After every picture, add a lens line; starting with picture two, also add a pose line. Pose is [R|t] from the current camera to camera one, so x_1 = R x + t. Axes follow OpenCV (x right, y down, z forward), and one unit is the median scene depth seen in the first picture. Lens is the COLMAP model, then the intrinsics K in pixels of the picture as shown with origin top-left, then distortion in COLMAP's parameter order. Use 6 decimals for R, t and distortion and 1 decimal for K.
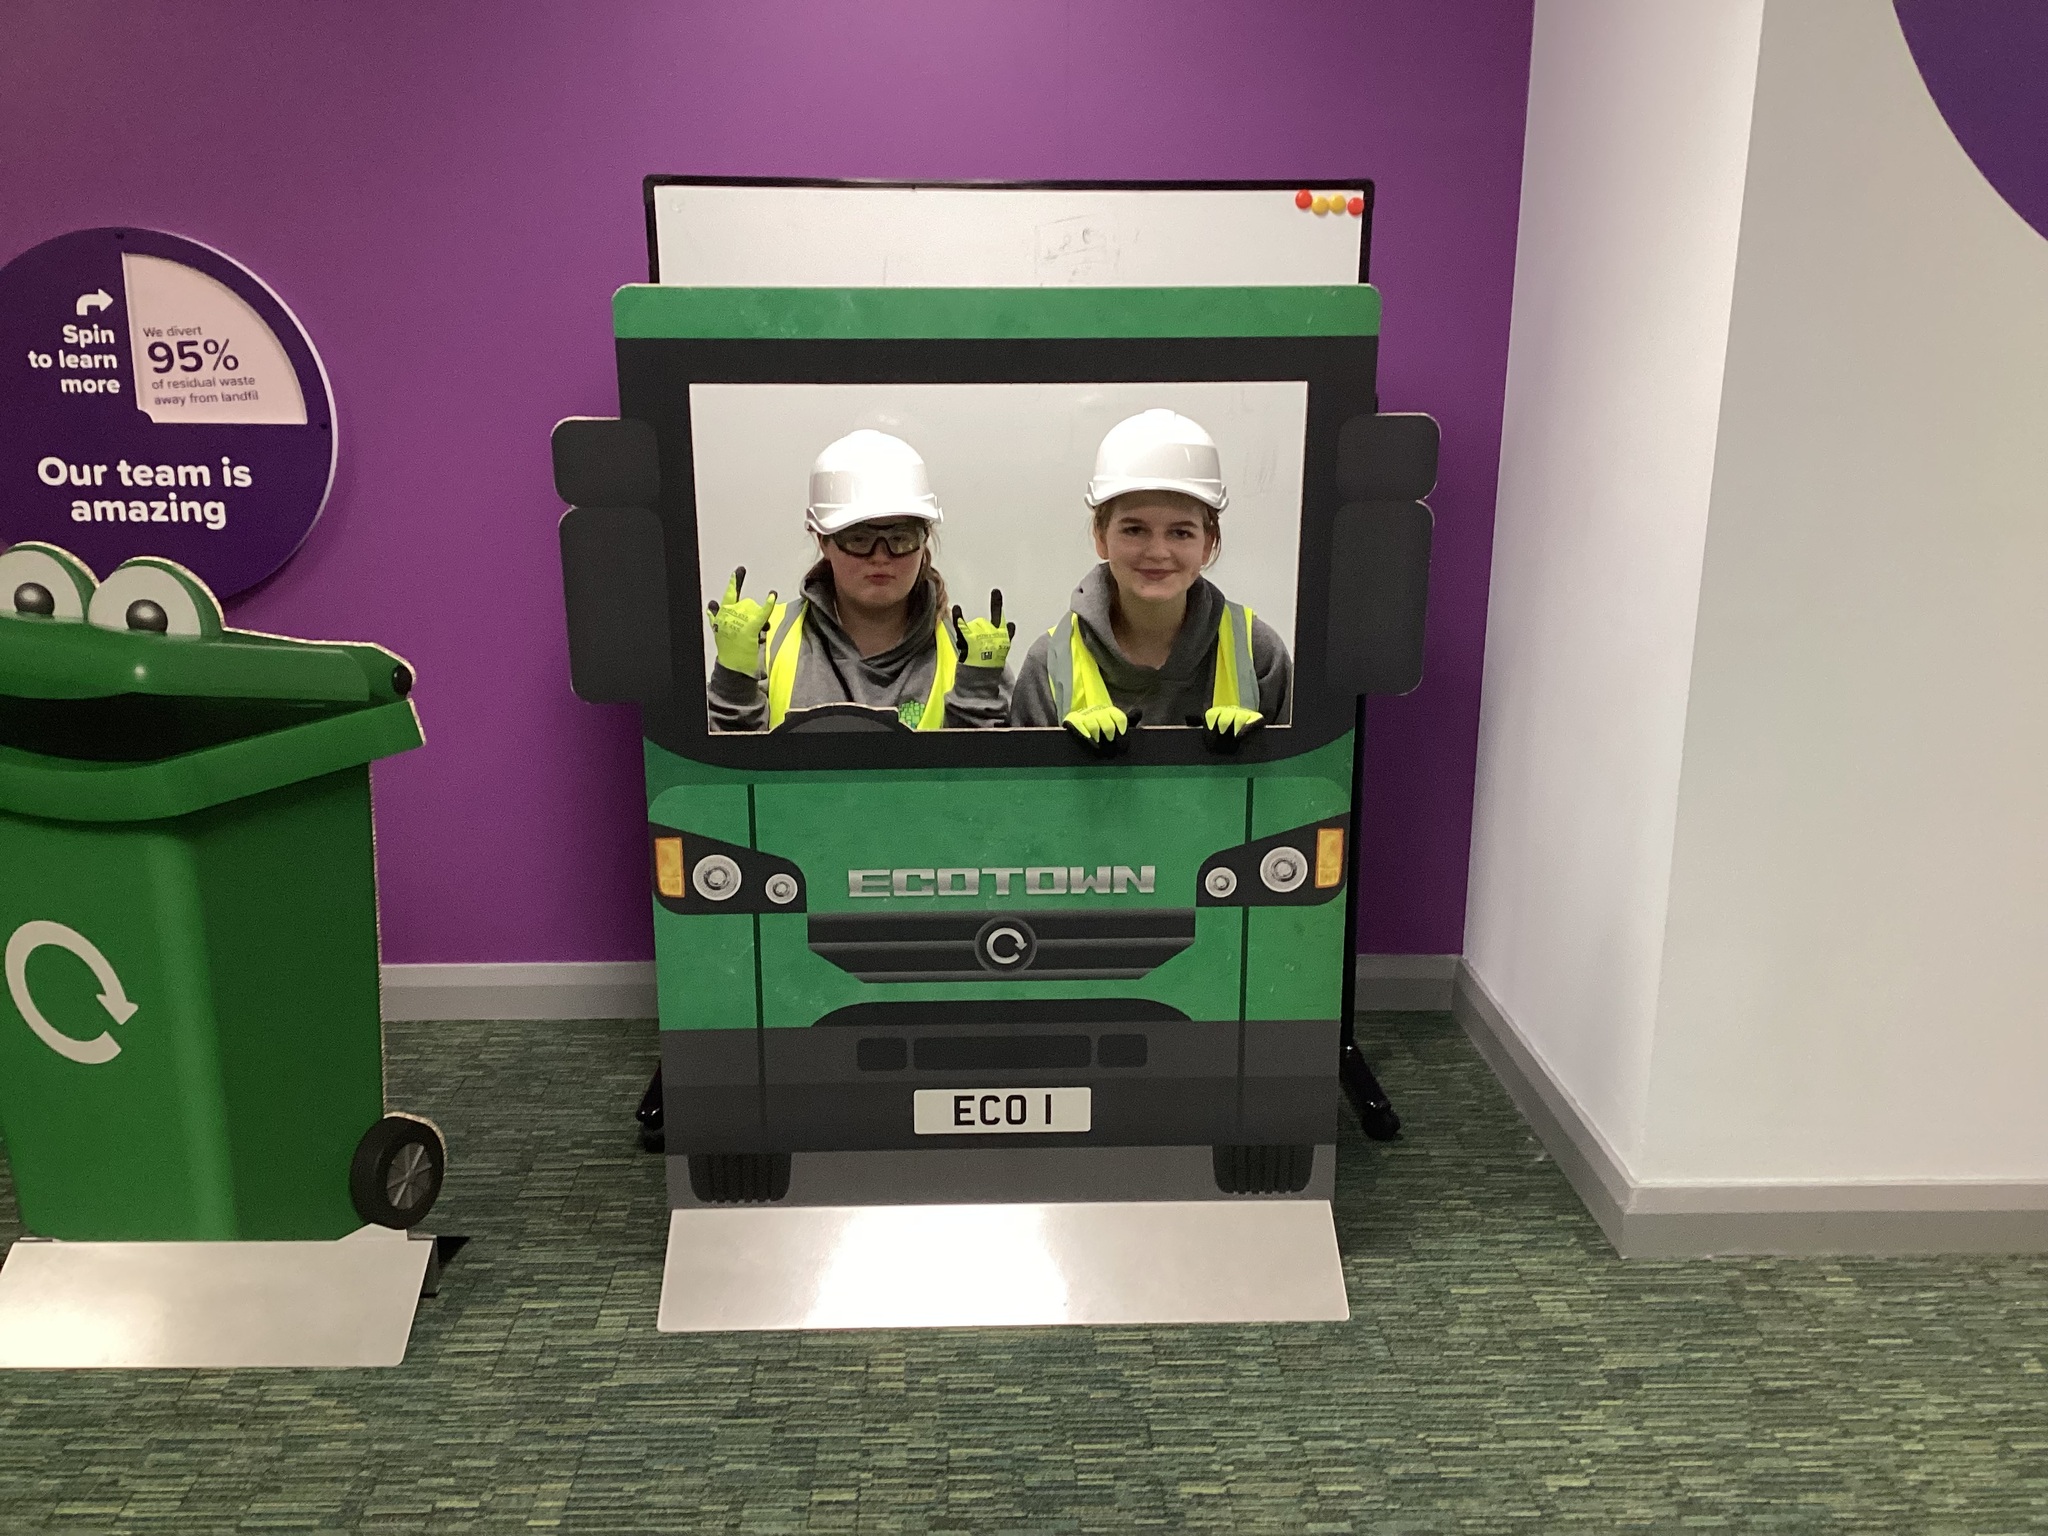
lens RADIAL K [[1853.4, 0, 1032.2], [0, 1853.4, 765.0], [0, 0, 1]] dist [0.044463, 0.000000]
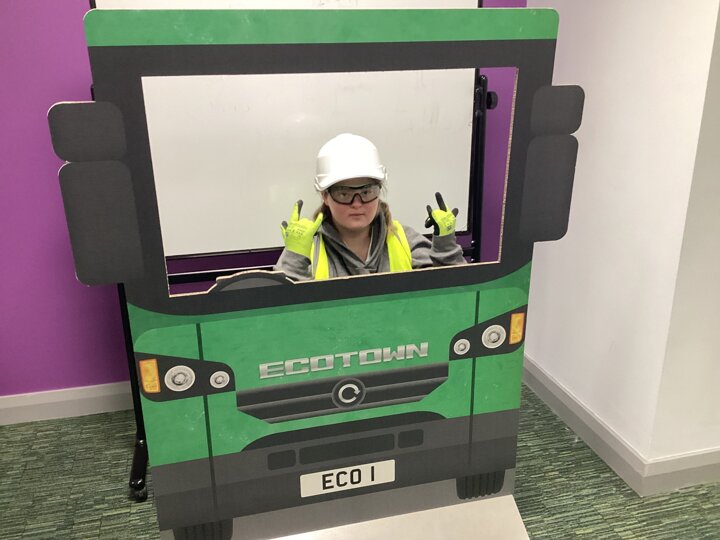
lens RADIAL K [[651.6, 0, 367.3], [0, 651.6, 265.9], [0, 0, 1]] dist [0.044463, 0.000000]
pose [[0.976809, -0.081387, 0.198043, -0.111418], [0.065990, 0.994350, 0.083153, -0.076296], [-0.203691, -0.068156, 0.976660, 0.389175]]
